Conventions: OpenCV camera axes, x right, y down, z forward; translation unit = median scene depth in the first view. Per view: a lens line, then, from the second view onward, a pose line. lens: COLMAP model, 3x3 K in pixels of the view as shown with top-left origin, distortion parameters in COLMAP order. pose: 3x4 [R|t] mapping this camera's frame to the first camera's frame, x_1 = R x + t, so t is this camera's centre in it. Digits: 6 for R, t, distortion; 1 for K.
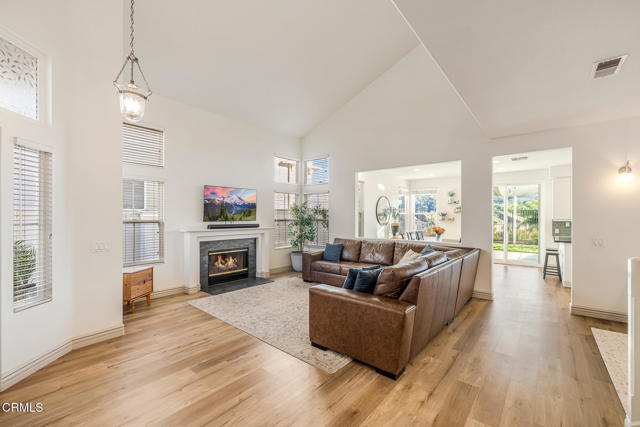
lens RADIAL K [[272.3, 0, 321.1], [0, 272.3, 217.0], [0, 0, 1]] dist [-0.003675, 0.000509]
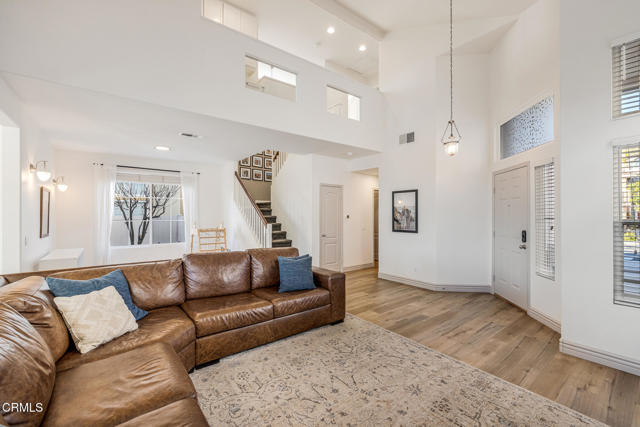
lens RADIAL K [[272.3, 0, 324.1], [0, 272.3, 210.9], [0, 0, 1]] dist [-0.003675, 0.000509]
pose [[-0.979782, 0.003141, 0.200044, -0.111110], [0.001586, 0.999967, -0.007938, -0.000327], [-0.200063, -0.007460, -0.979755, 1.264870]]
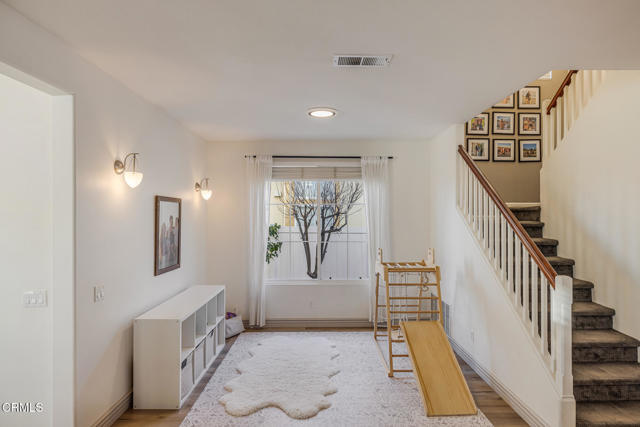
lens RADIAL K [[359.5, 0, 324.9], [0, 359.5, 211.4], [0, 0, 1]] dist [-0.004614, -0.001187]
pose [[-0.650192, 0.010029, 0.759703, 0.146617], [0.004946, 0.999948, -0.008967, -0.043075], [-0.759753, -0.002073, -0.650208, 0.834106]]
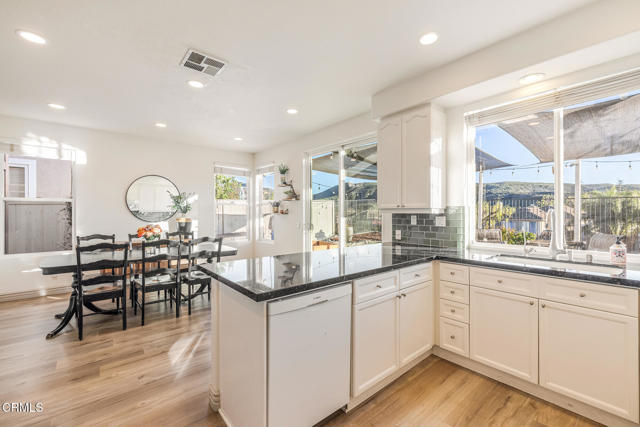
lens RADIAL K [[272.3, 0, 318.7], [0, 272.3, 213.3], [0, 0, 1]] dist [-0.003675, 0.000509]
pose [[0.982732, -0.002019, -0.185026, 1.152356], [0.002563, 0.999993, 0.002701, 0.018247], [0.185020, -0.003129, 0.982730, 0.717197]]
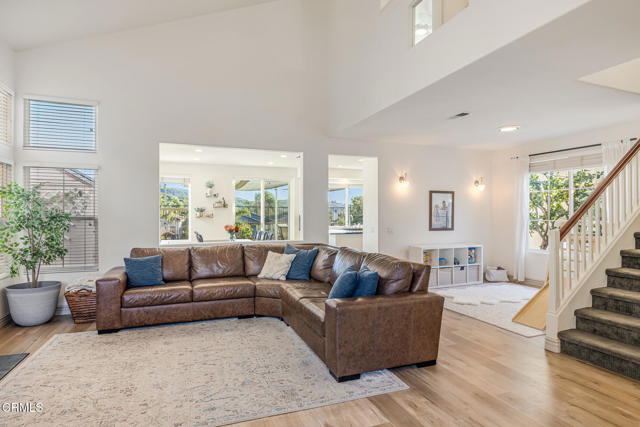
lens RADIAL K [[359.5, 0, 319.2], [0, 359.5, 217.2], [0, 0, 1]] dist [-0.004614, -0.001187]
pose [[0.482427, -0.010940, 0.875868, -0.533244], [0.004725, 0.999940, 0.009887, 0.005398], [-0.875924, -0.000631, 0.482450, 0.332229]]
